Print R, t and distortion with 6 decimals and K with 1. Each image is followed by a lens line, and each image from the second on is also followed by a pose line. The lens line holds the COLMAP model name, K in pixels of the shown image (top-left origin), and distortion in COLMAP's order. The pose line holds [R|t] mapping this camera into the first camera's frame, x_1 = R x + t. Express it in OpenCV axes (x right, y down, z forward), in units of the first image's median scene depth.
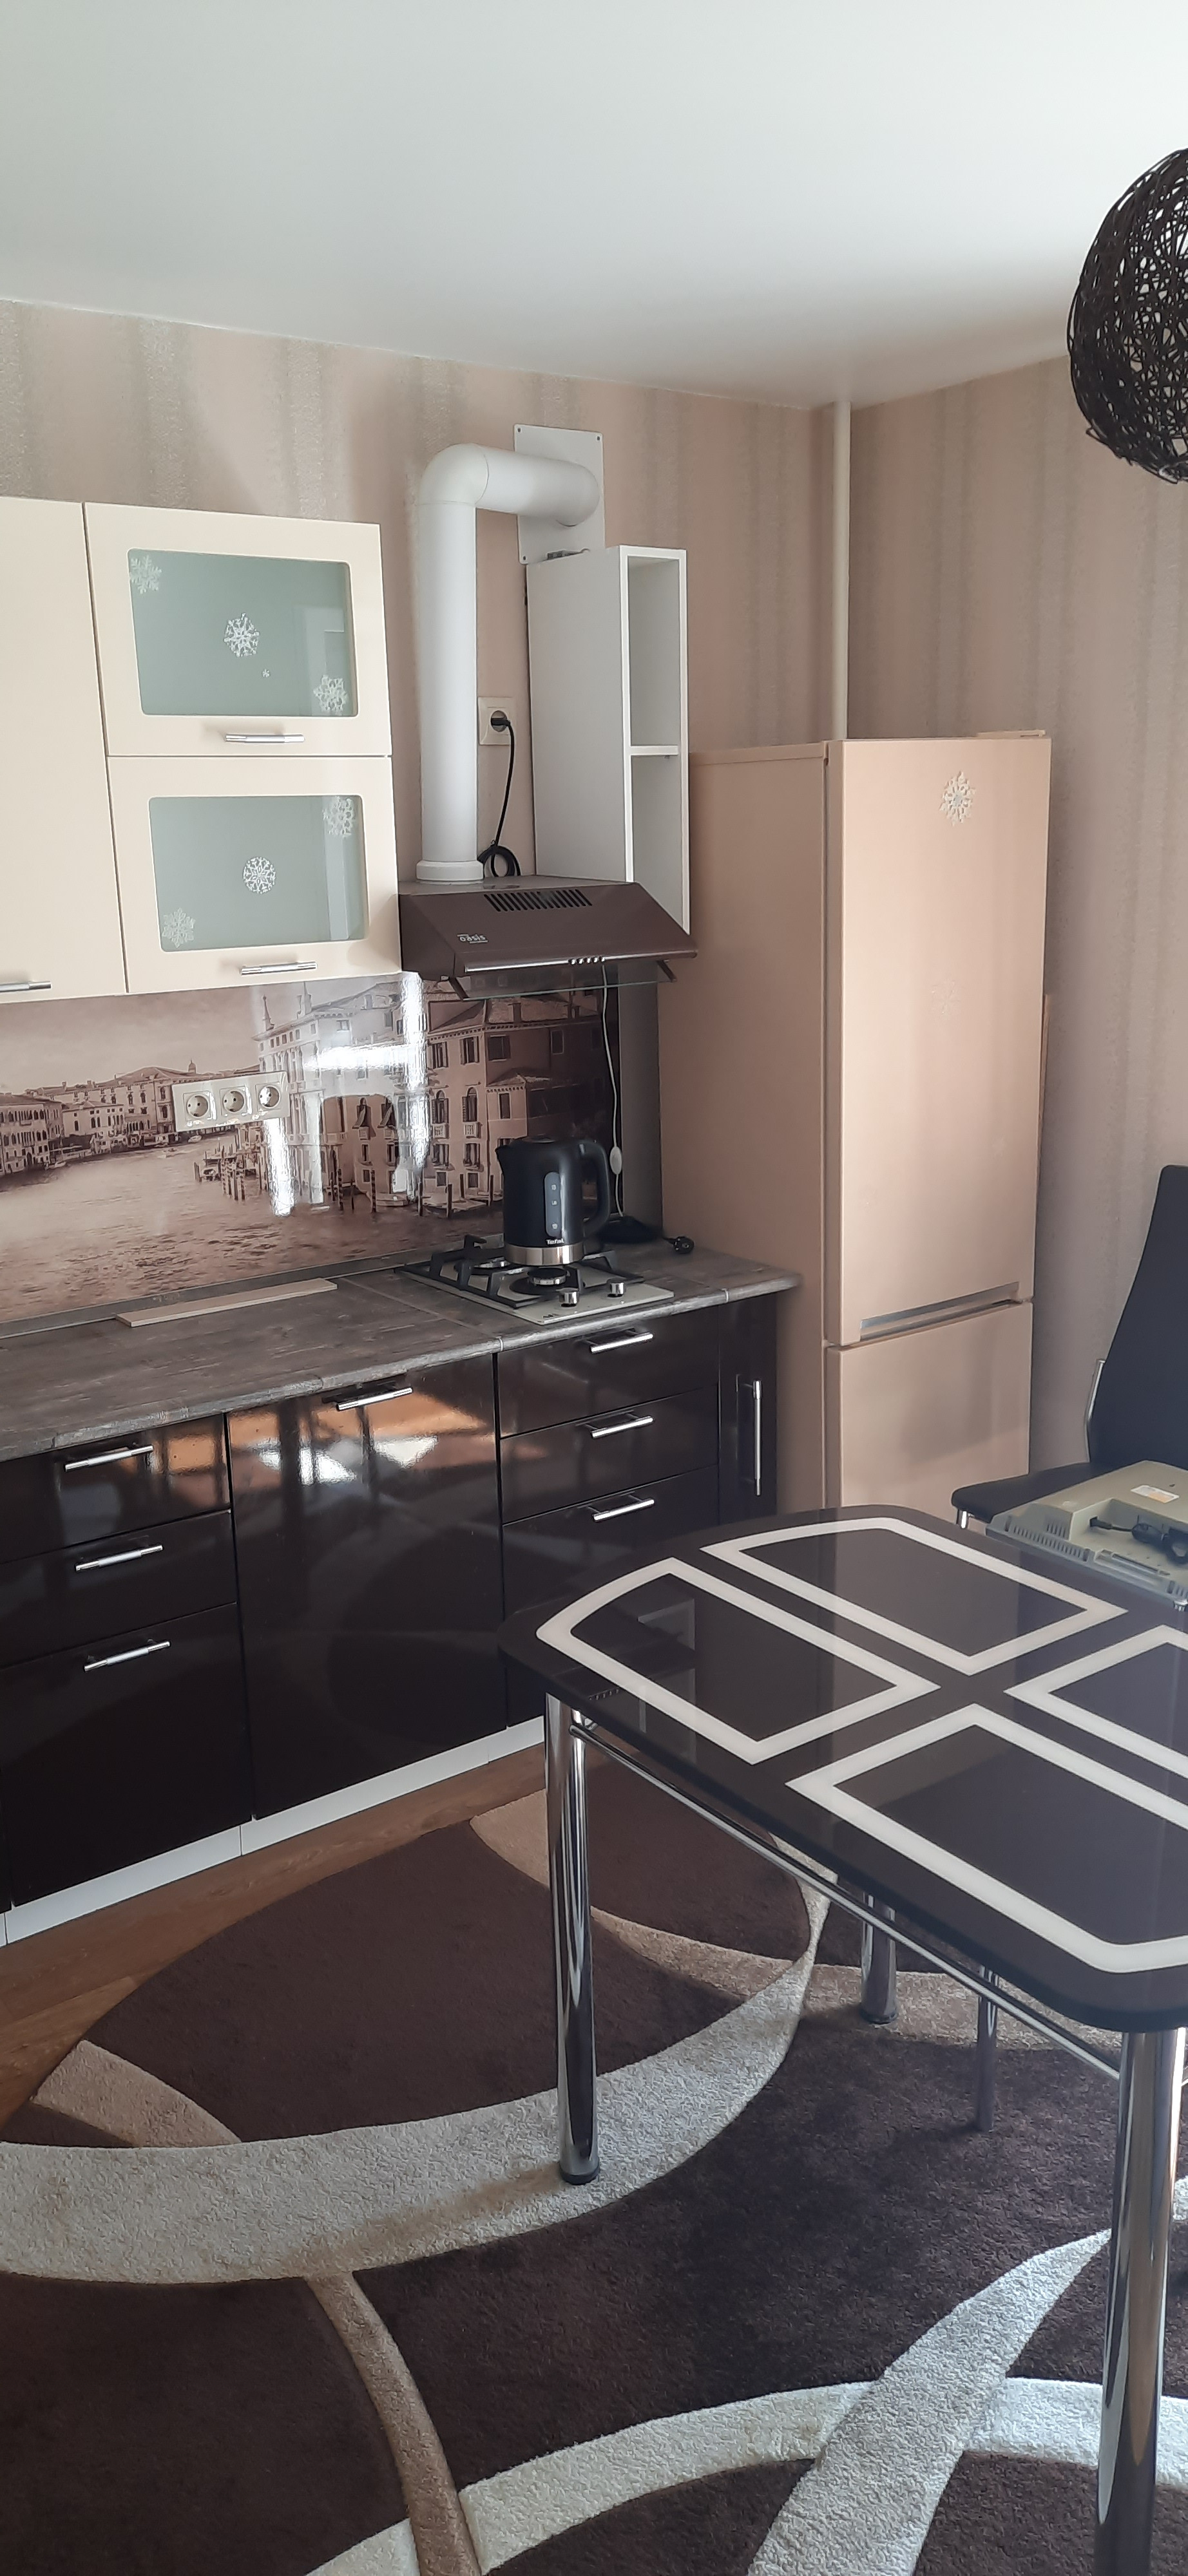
lens RADIAL K [[1846.4, 0, 586.7], [0, 1846.4, 1299.7], [0, 0, 1]] dist [0.067402, -0.073895]
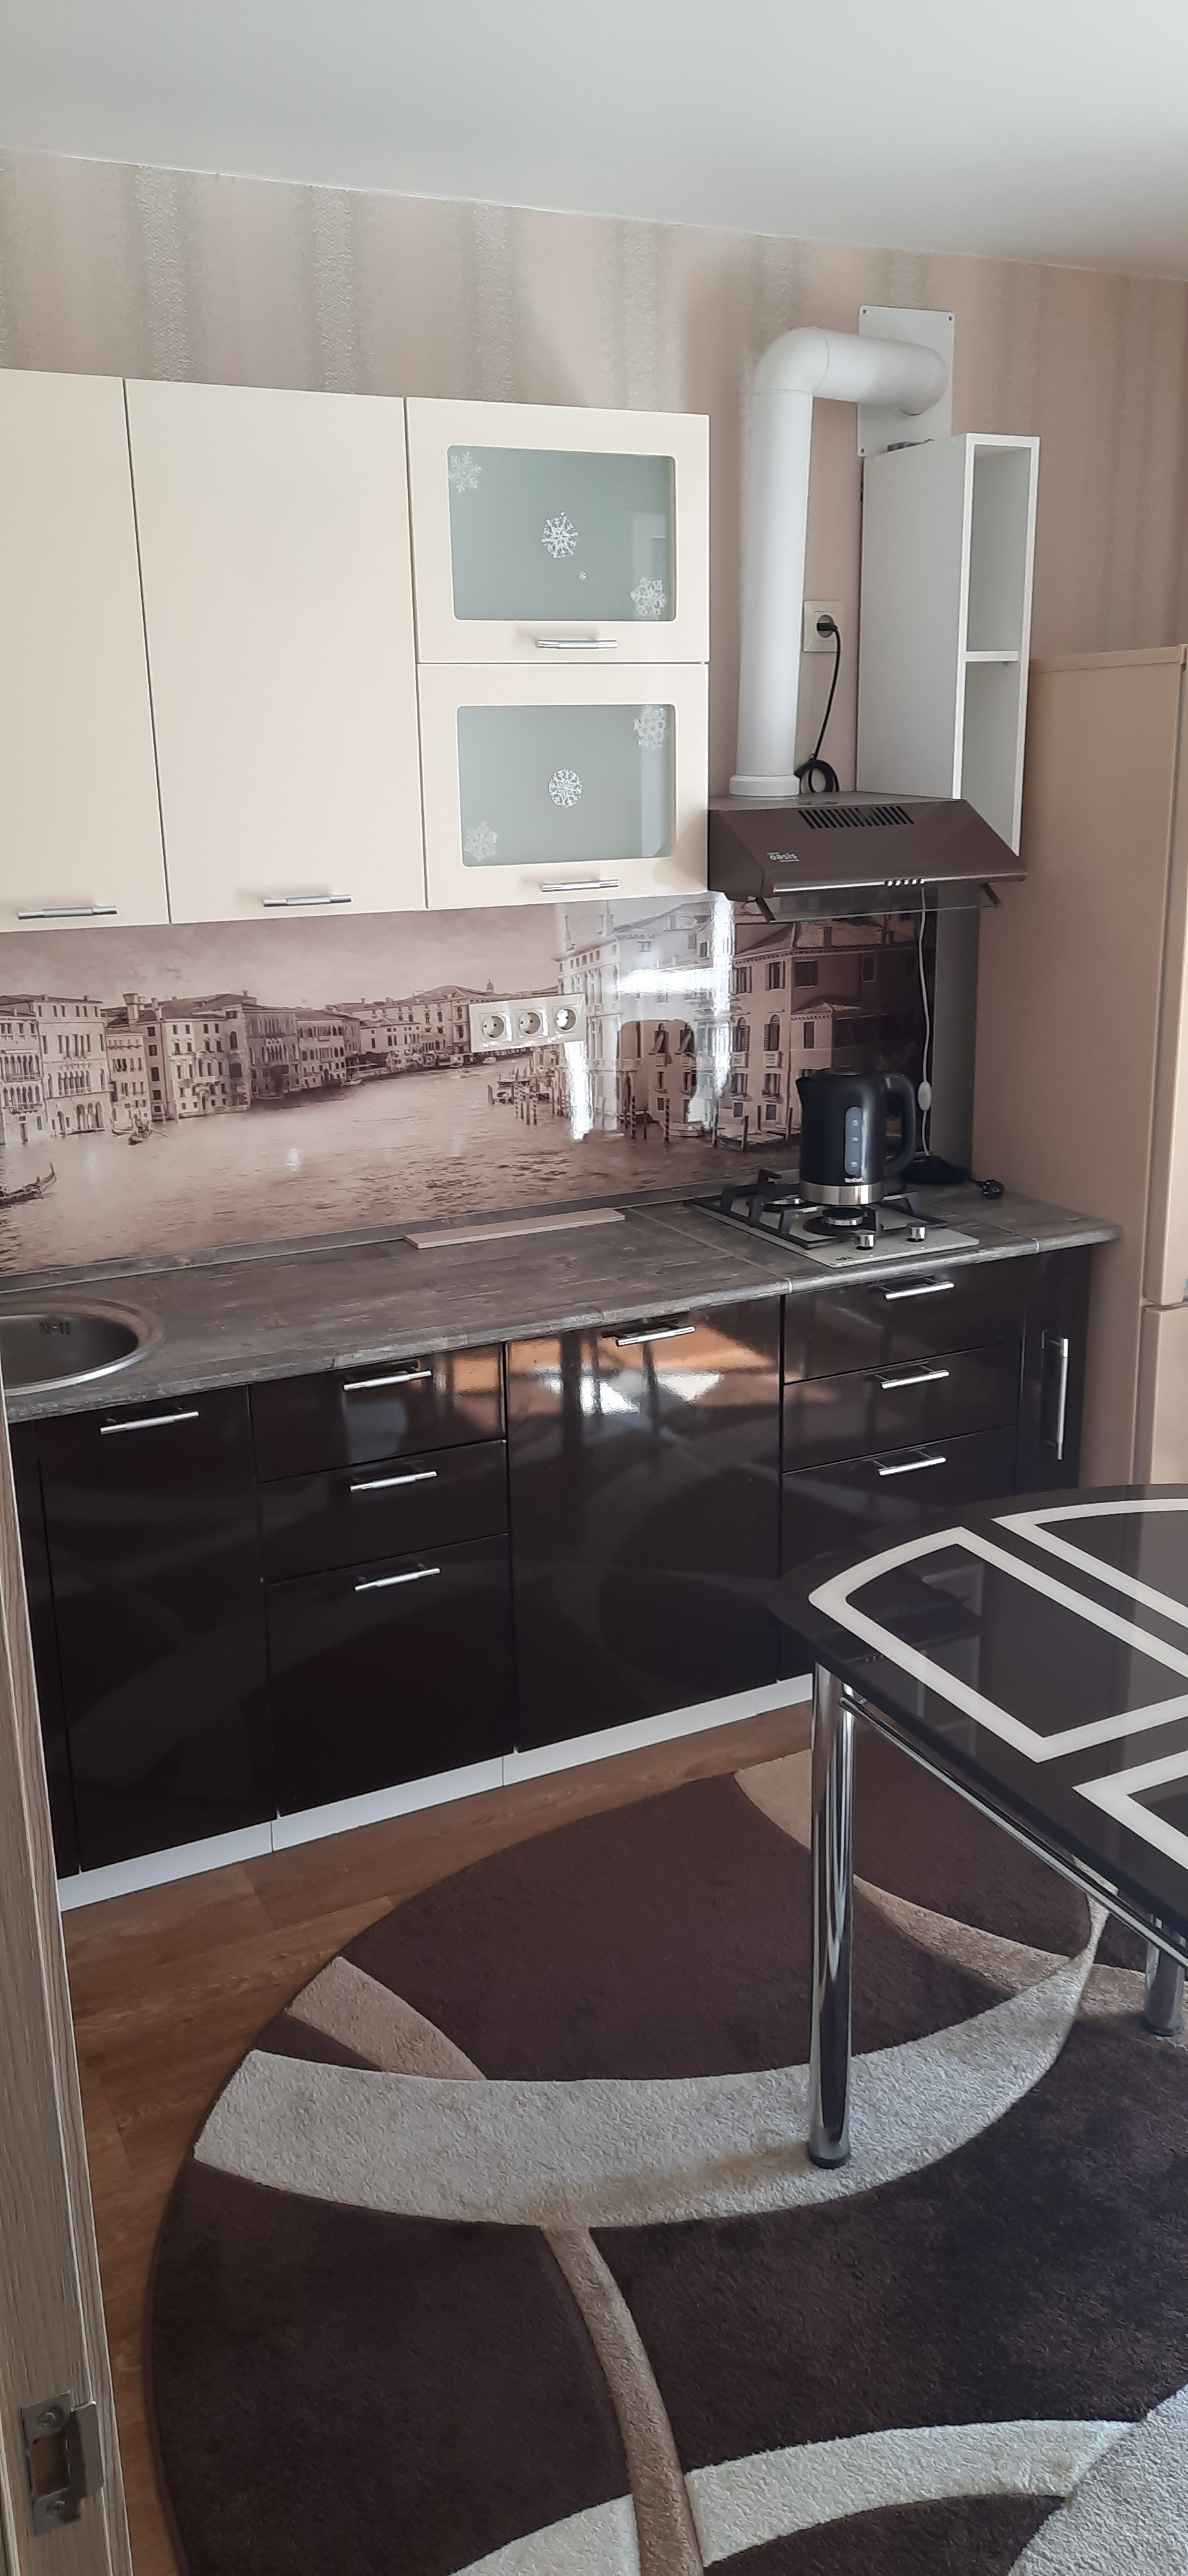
lens RADIAL K [[1846.4, 0, 586.7], [0, 1846.4, 1299.7], [0, 0, 1]] dist [0.067402, -0.073895]
pose [[0.985842, 0.052926, -0.159107, 0.002337], [-0.046724, 0.998004, 0.042475, -0.004369], [0.161037, -0.034440, 0.986347, 0.039070]]
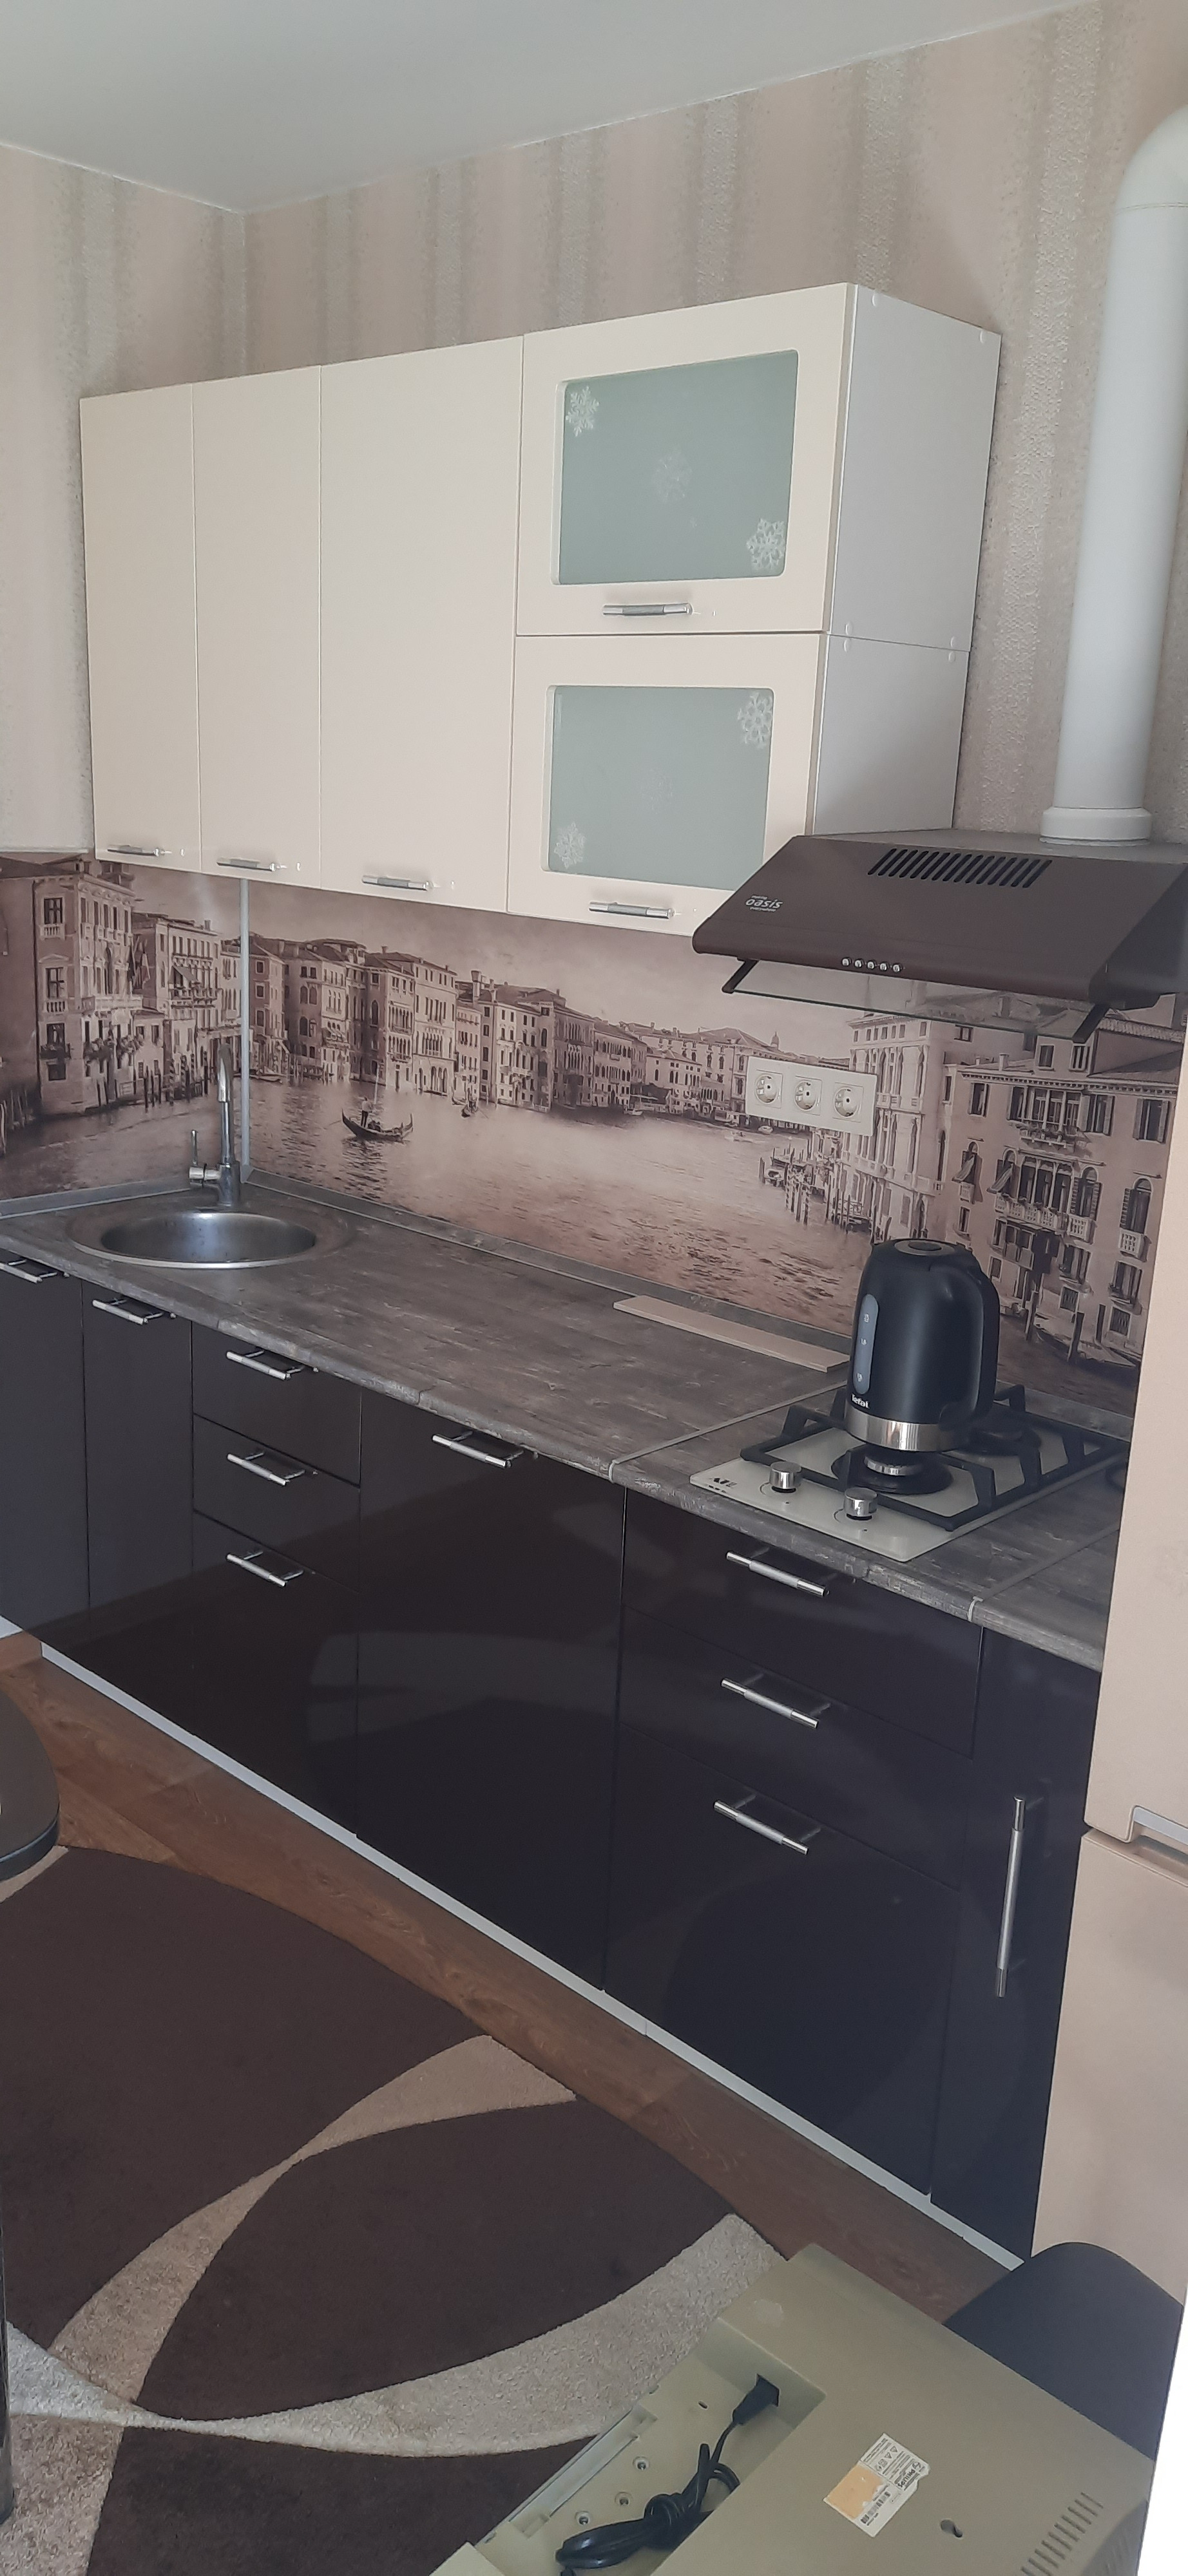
lens RADIAL K [[1846.4, 0, 586.7], [0, 1846.4, 1299.7], [0, 0, 1]] dist [0.067402, -0.073895]
pose [[0.196807, 0.303651, -0.932235, 0.584201], [-0.298774, 0.924182, 0.237953, -0.199856], [0.933810, 0.231697, 0.272609, 0.779614]]
